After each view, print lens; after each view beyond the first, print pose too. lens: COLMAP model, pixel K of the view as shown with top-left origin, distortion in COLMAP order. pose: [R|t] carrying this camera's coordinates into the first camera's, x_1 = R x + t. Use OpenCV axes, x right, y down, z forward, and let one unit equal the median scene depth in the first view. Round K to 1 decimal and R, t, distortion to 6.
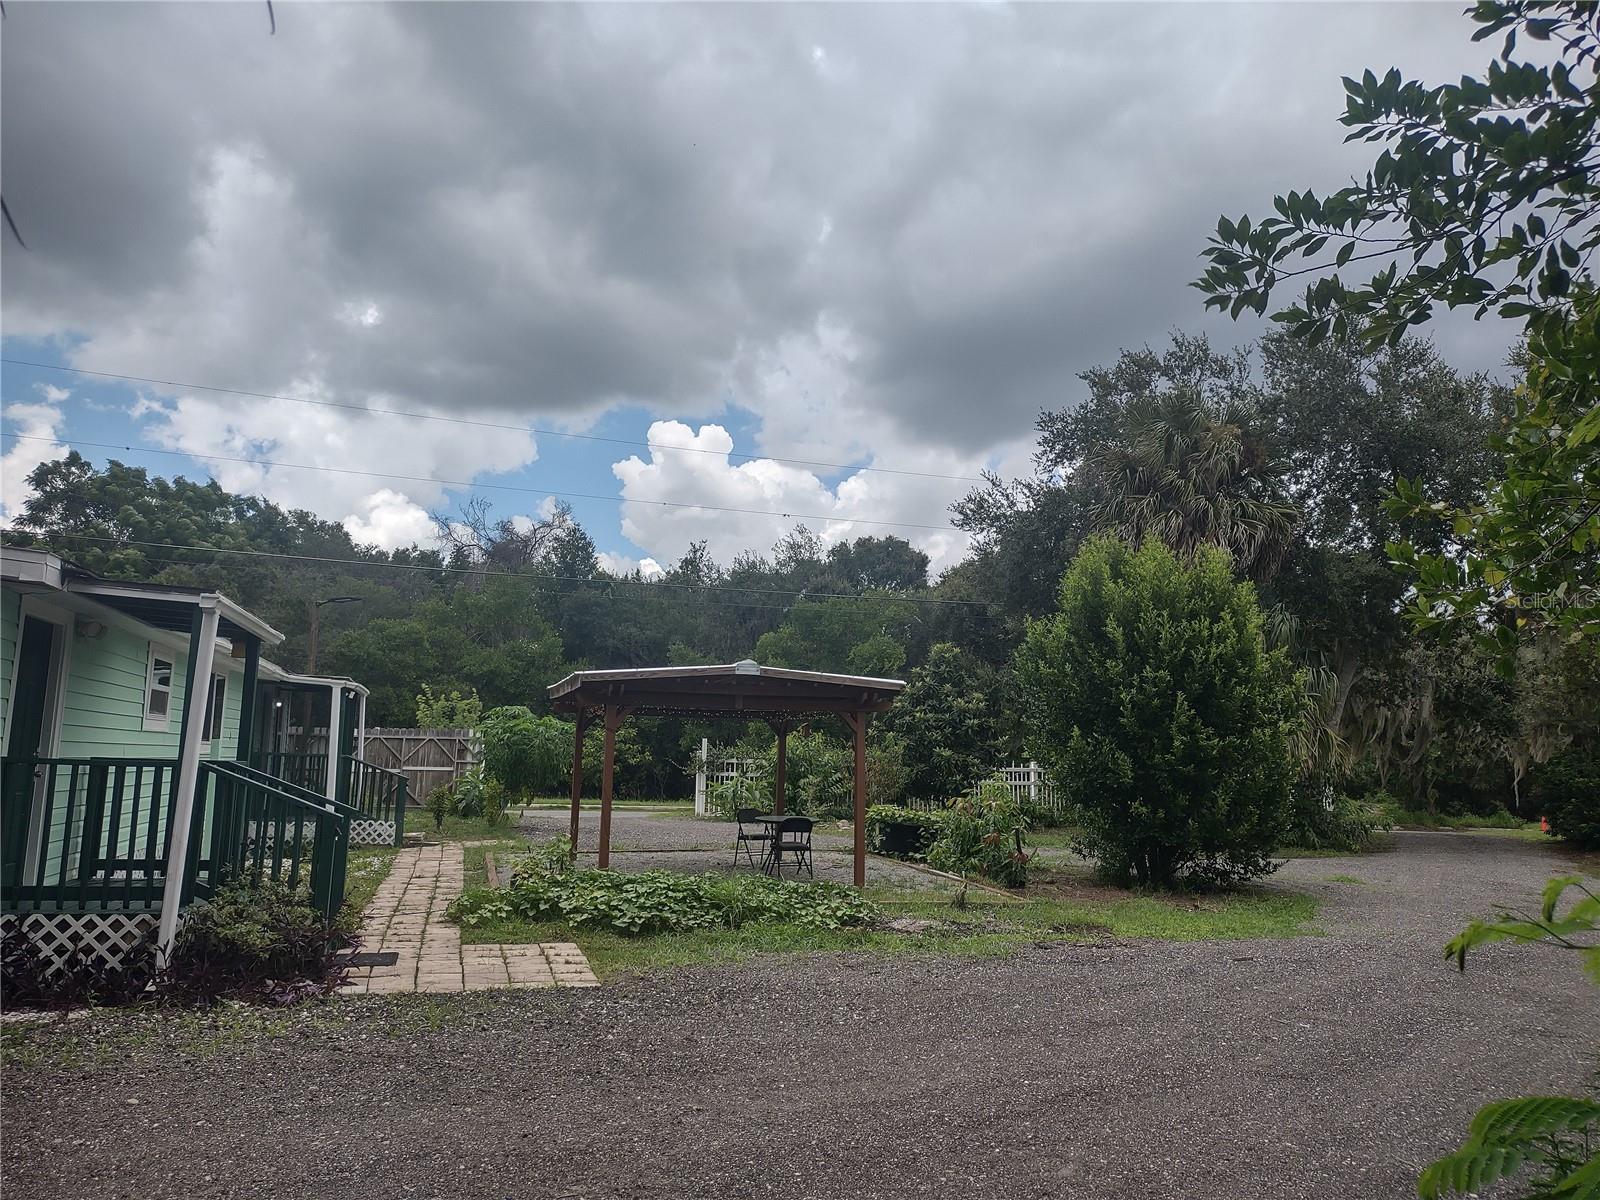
lens RADIAL K [[1227.7, 0, 800.0], [0, 1227.7, 600.0], [0, 0, 1]] dist [0.024381, -0.007750]
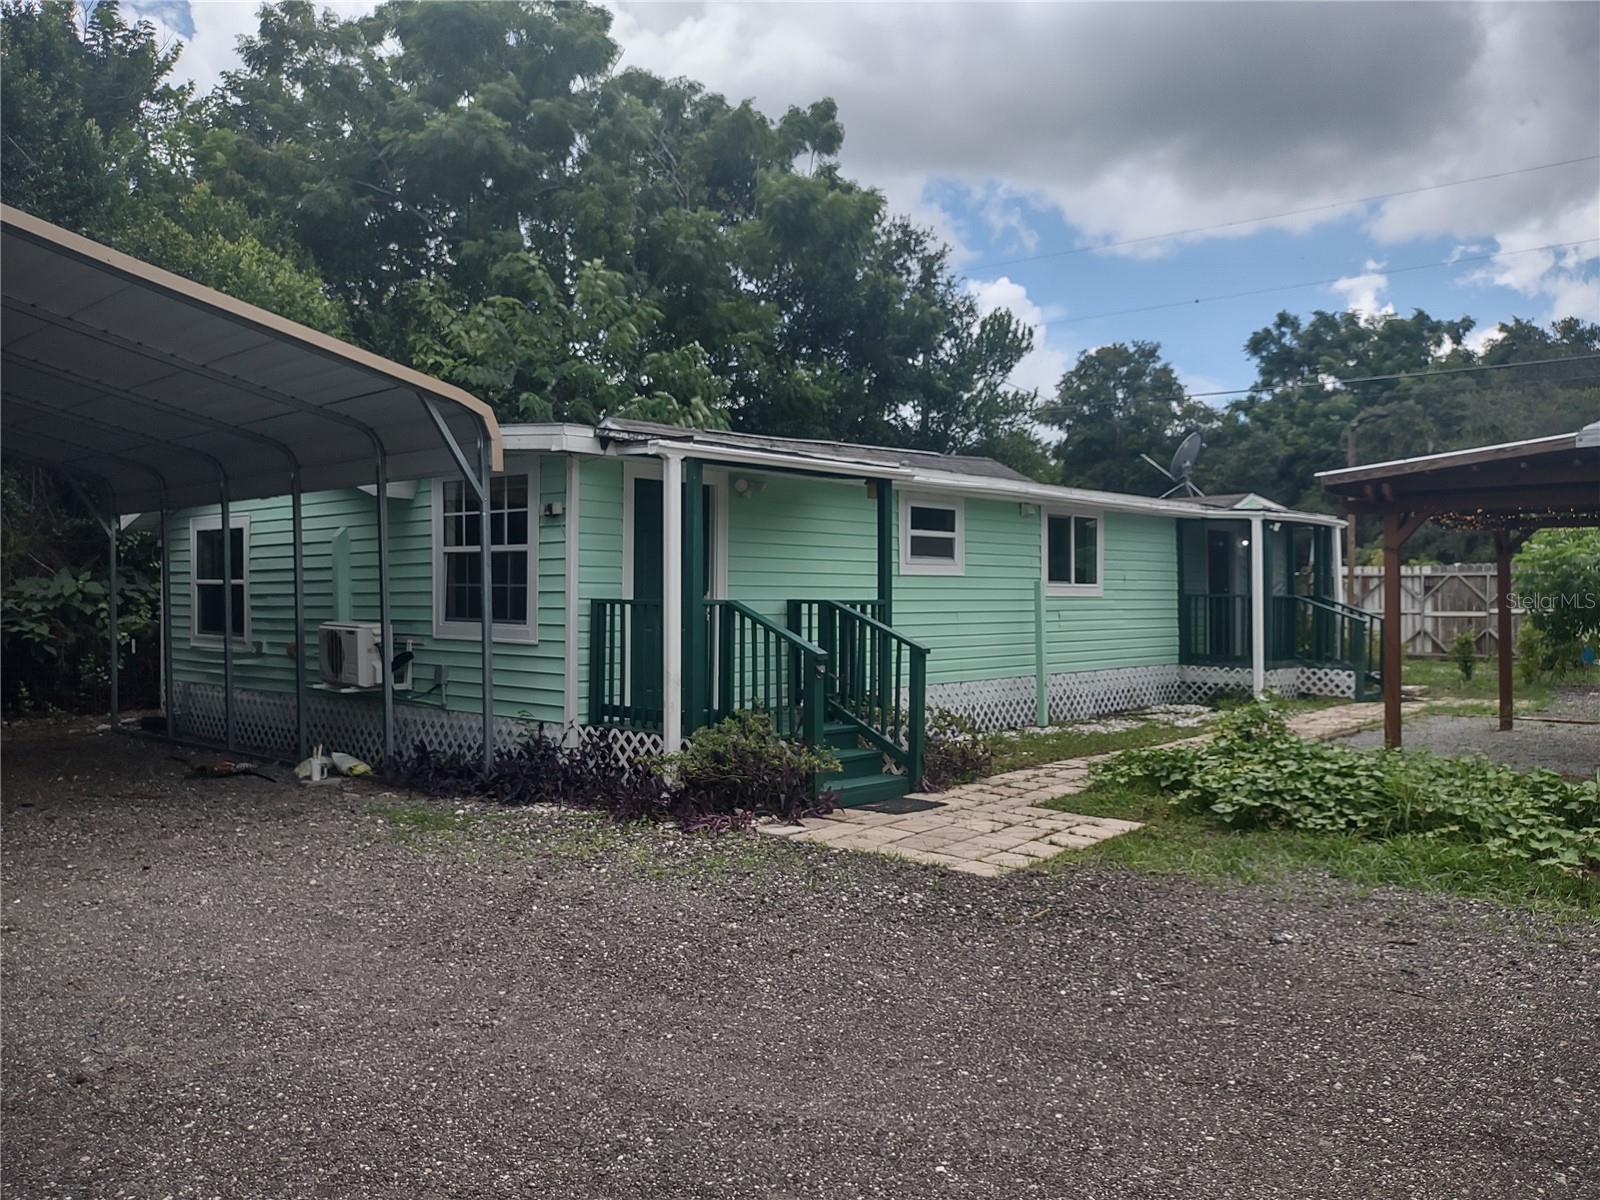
lens RADIAL K [[1227.7, 0, 800.0], [0, 1227.7, 600.0], [0, 0, 1]] dist [0.024381, -0.007750]
pose [[0.513812, -0.020207, -0.857665, 0.313437], [0.122718, 0.991173, 0.050166, 0.062791], [0.849081, -0.131026, 0.511756, 0.373286]]
